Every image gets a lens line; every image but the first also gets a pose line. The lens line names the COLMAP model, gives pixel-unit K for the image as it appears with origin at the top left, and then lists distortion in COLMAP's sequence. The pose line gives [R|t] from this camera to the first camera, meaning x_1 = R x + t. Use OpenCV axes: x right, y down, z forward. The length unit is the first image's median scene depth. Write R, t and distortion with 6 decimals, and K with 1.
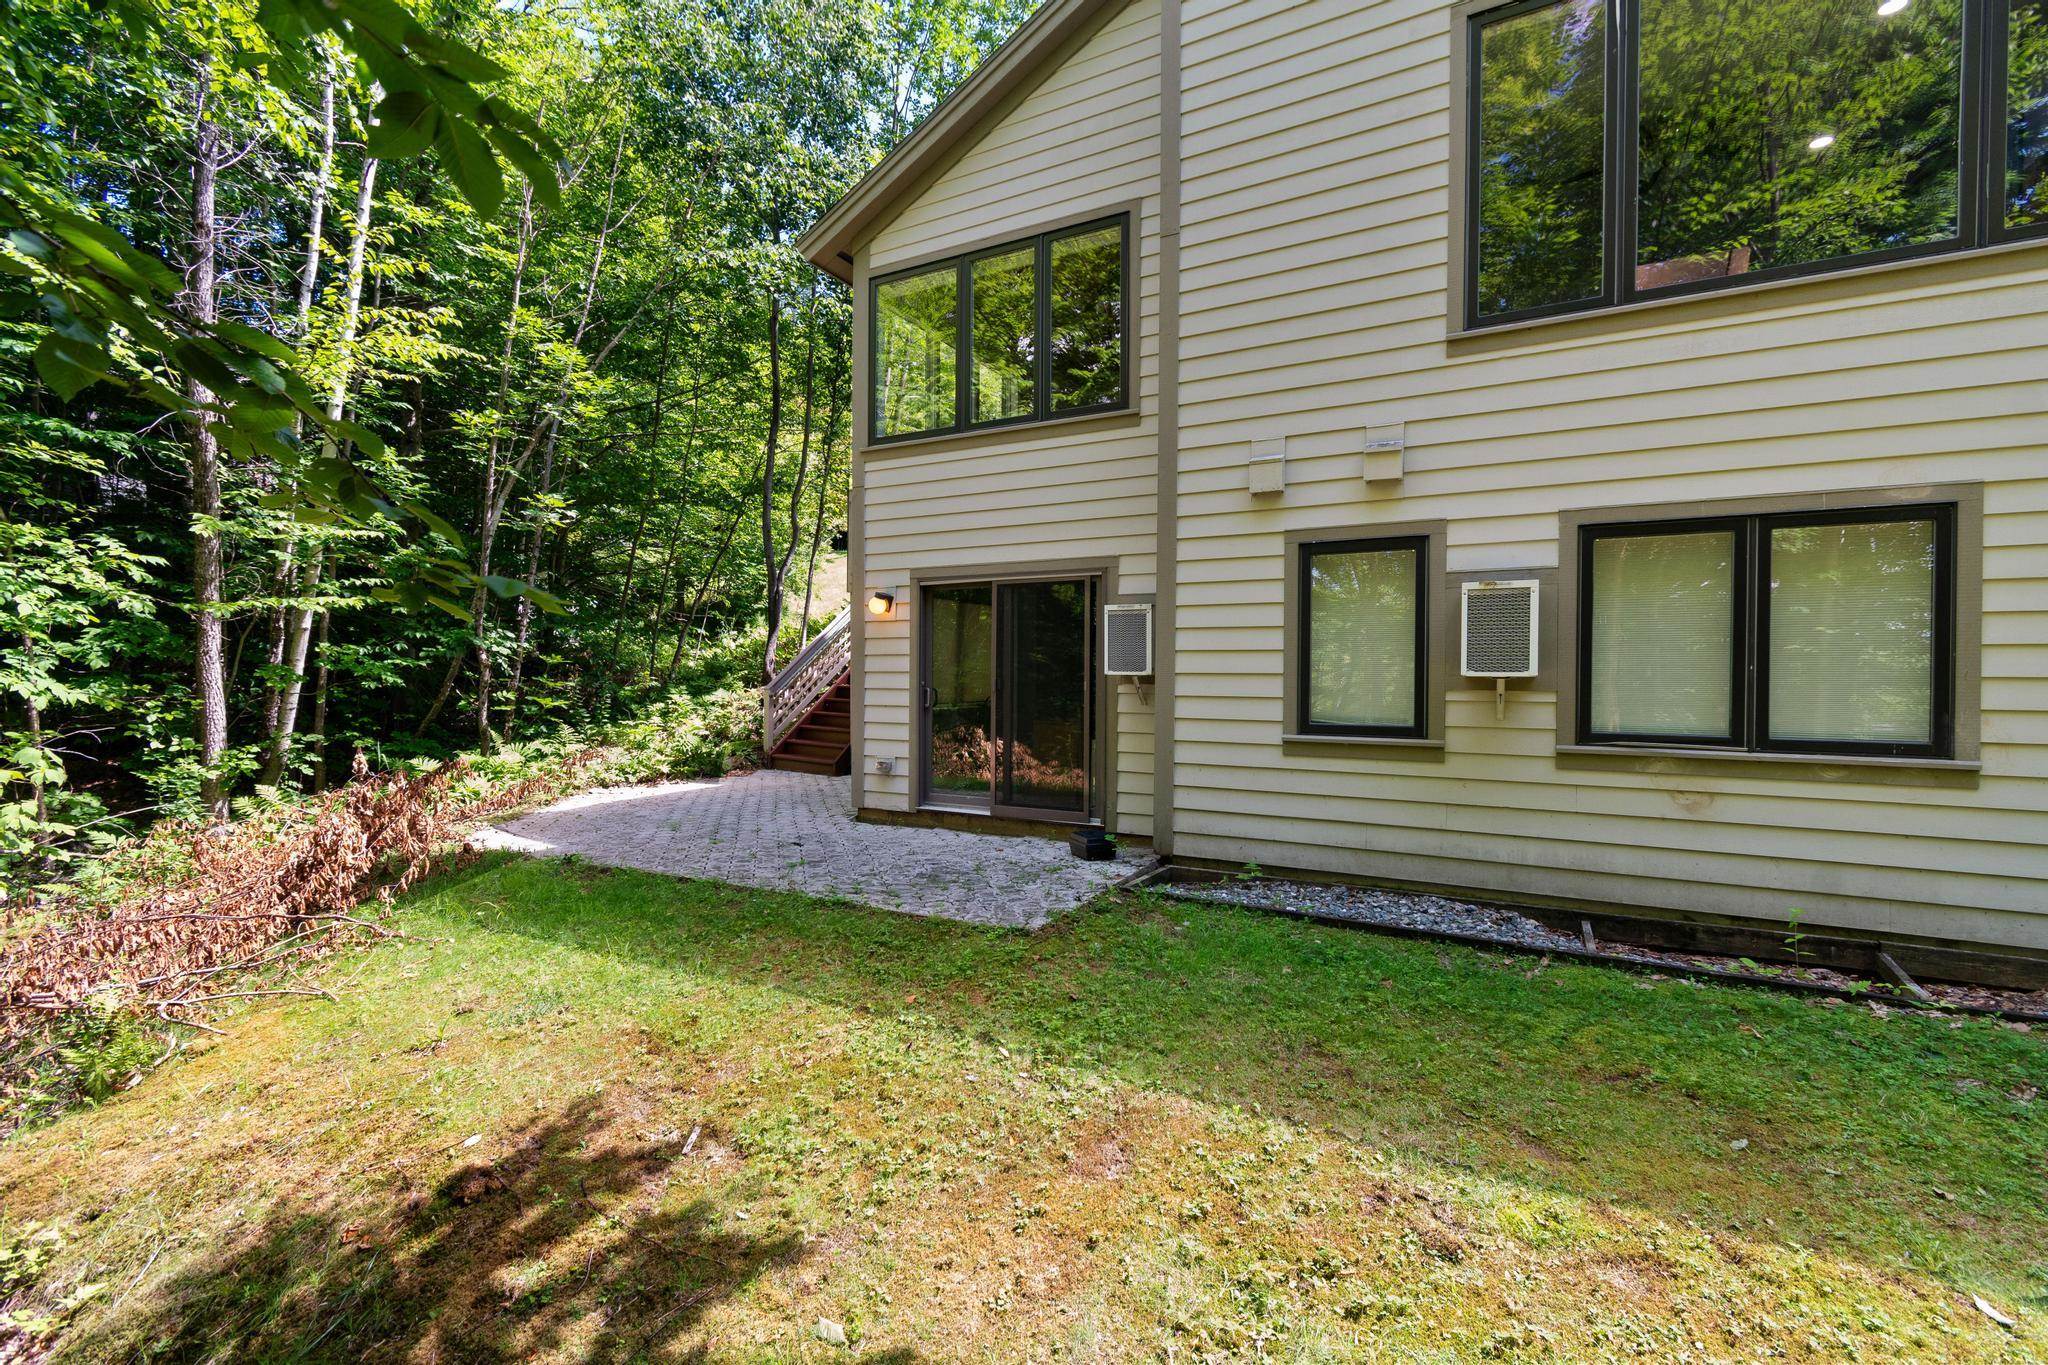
lens RADIAL K [[908.5, 0, 1032.9], [0, 908.5, 699.8], [0, 0, 1]] dist [-0.000002, -0.000097]
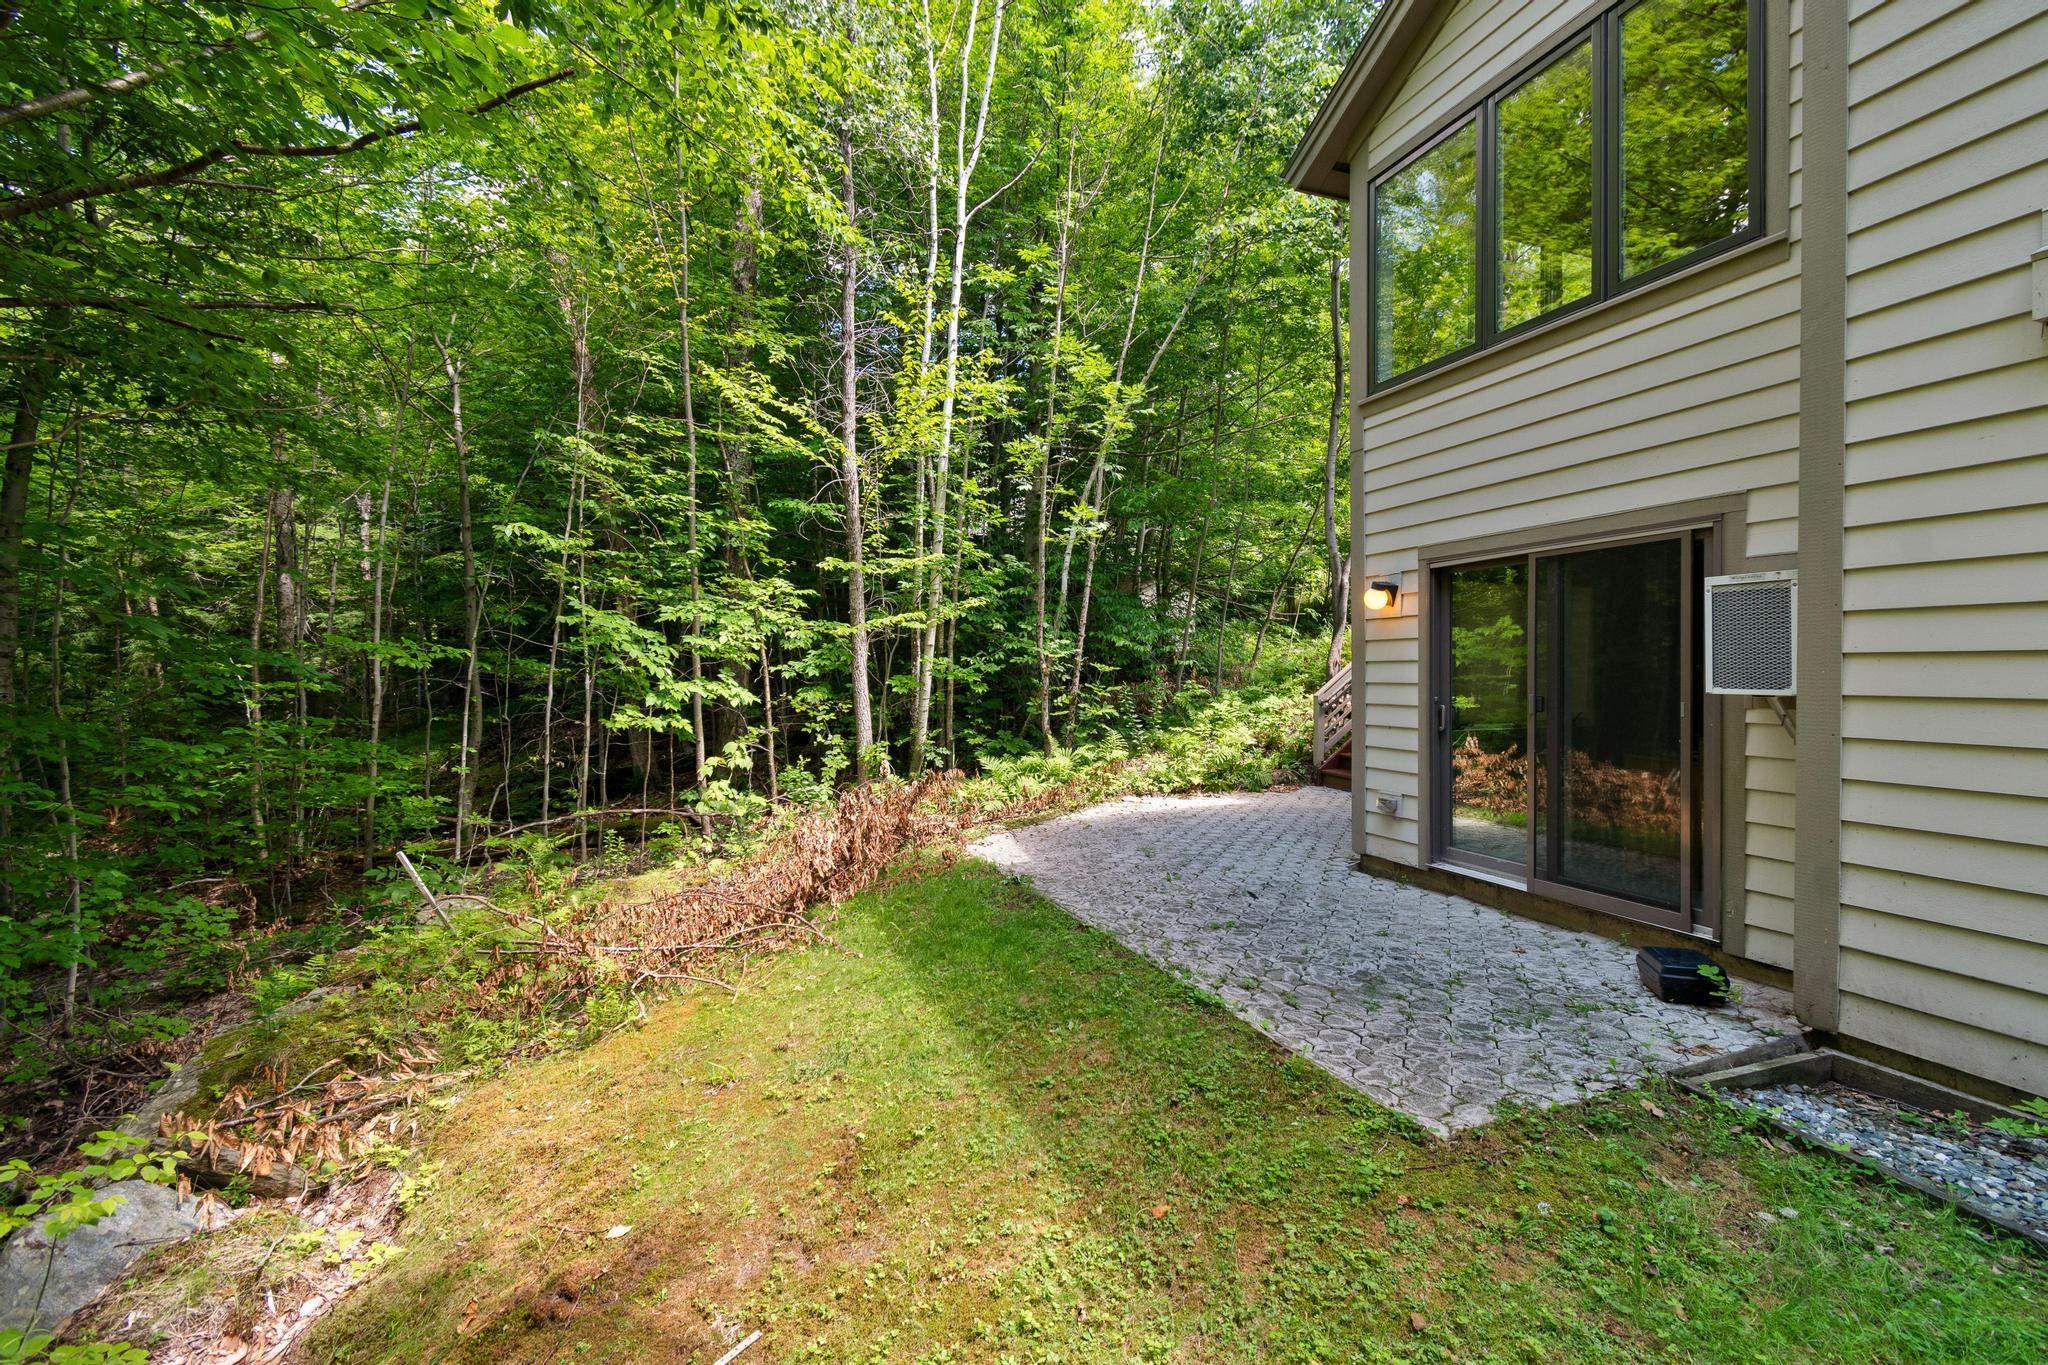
lens RADIAL K [[909.8, 0, 1024.1], [0, 909.8, 688.5], [0, 0, 1]] dist [0.003615, 0.000364]
pose [[0.763659, 0.002756, -0.645614, 0.102173], [-0.007414, 0.999962, -0.004501, -0.020725], [0.645577, 0.008224, 0.763651, 0.208223]]
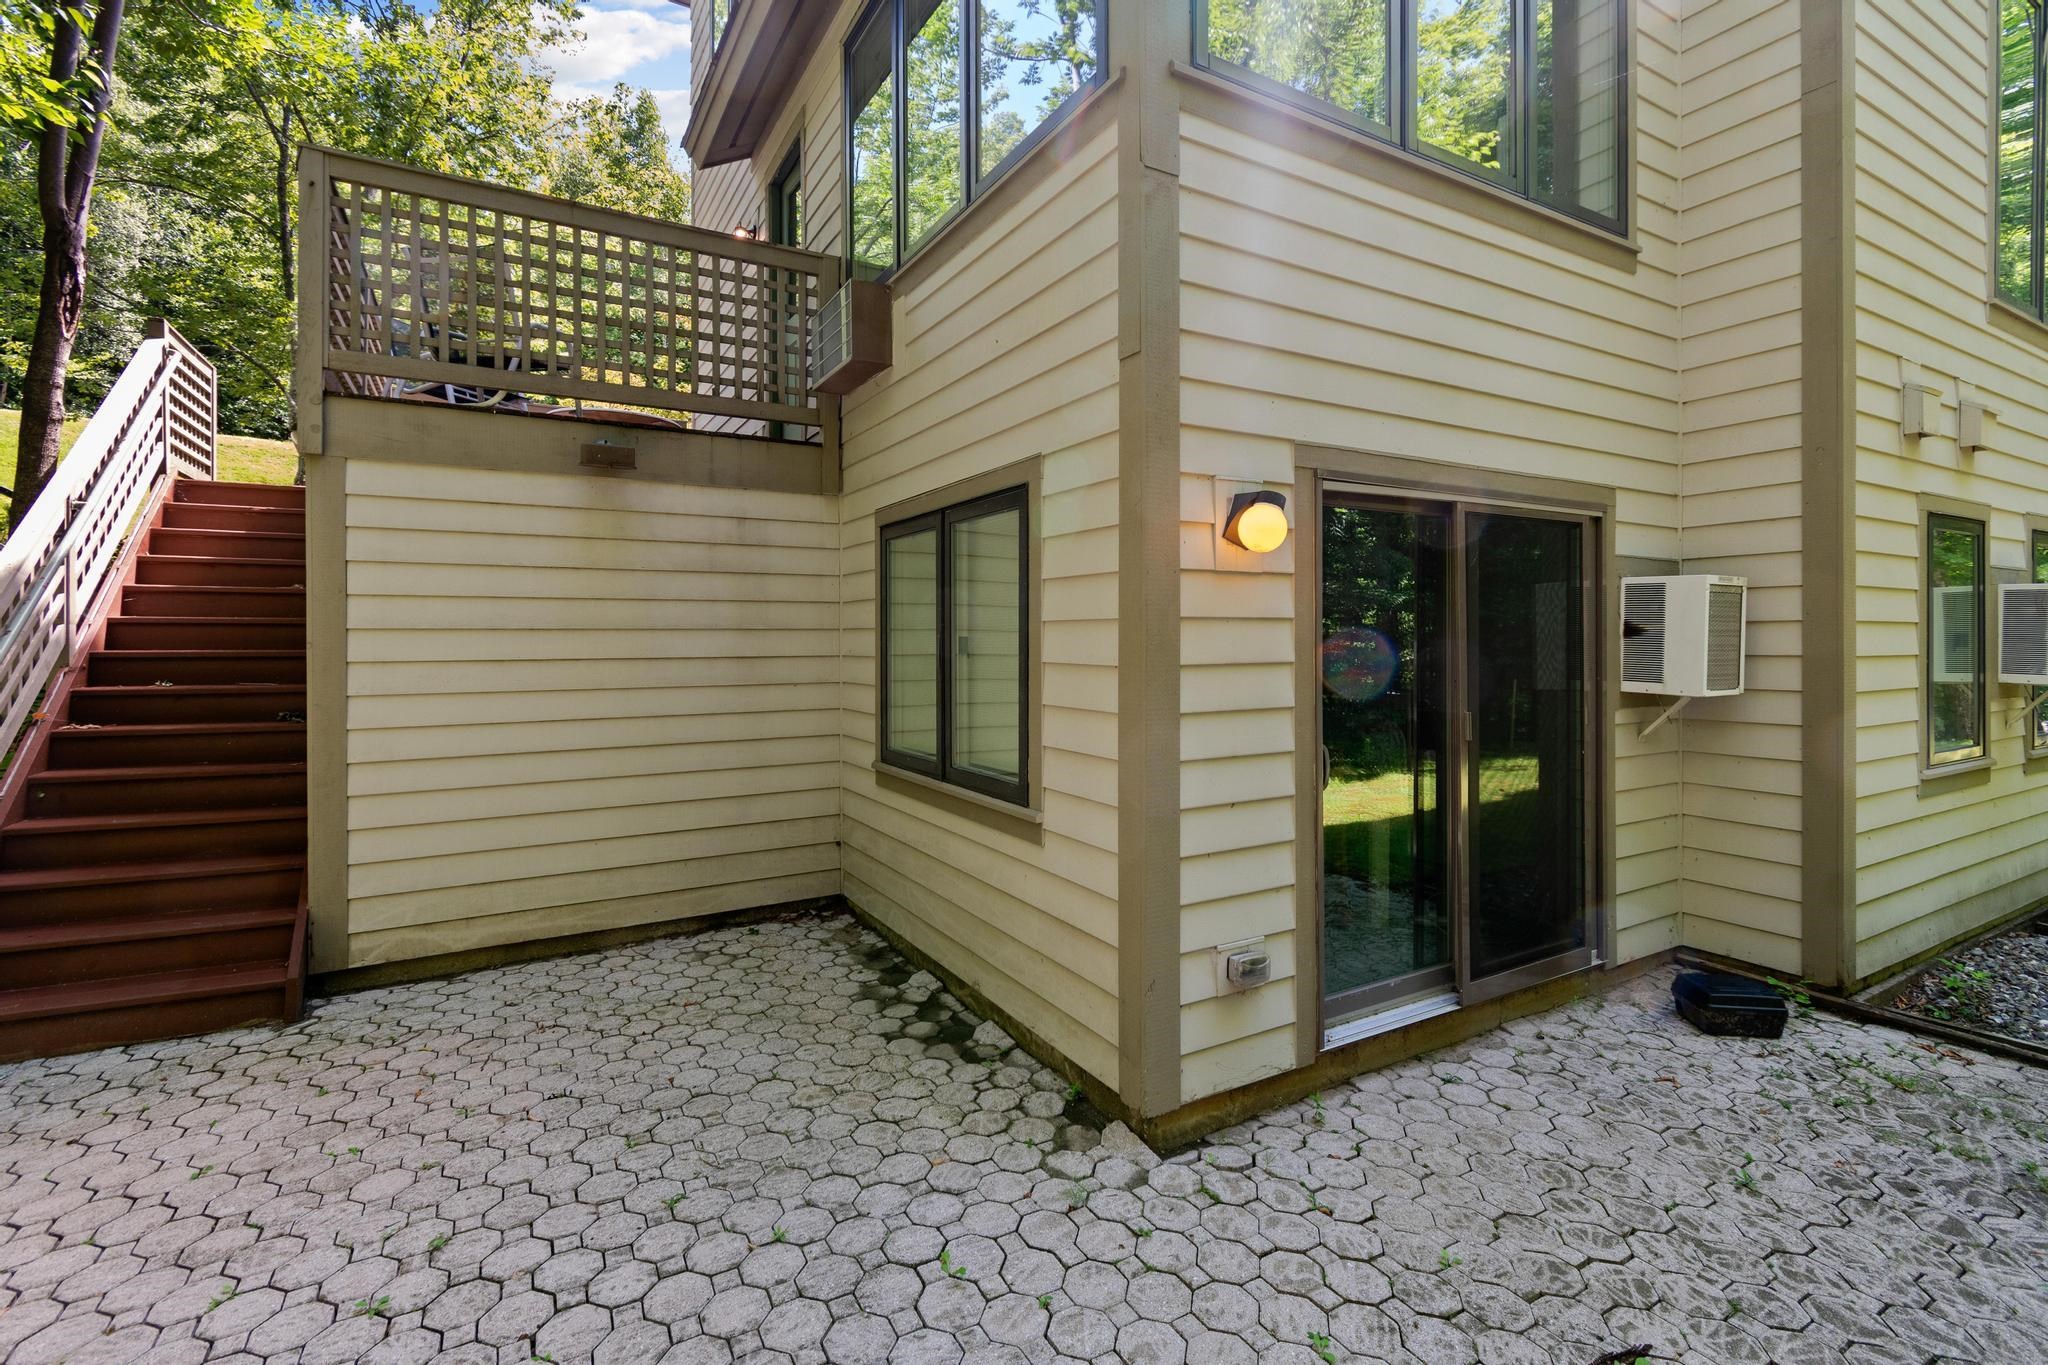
lens RADIAL K [[918.4, 0, 1027.9], [0, 918.4, 638.8], [0, 0, 1]] dist [0.001543, -0.000216]
pose [[0.511302, -0.006448, 0.859377, -0.531524], [0.032328, 0.999408, -0.011735, -0.058622], [-0.858793, 0.033782, 0.511208, 0.894844]]
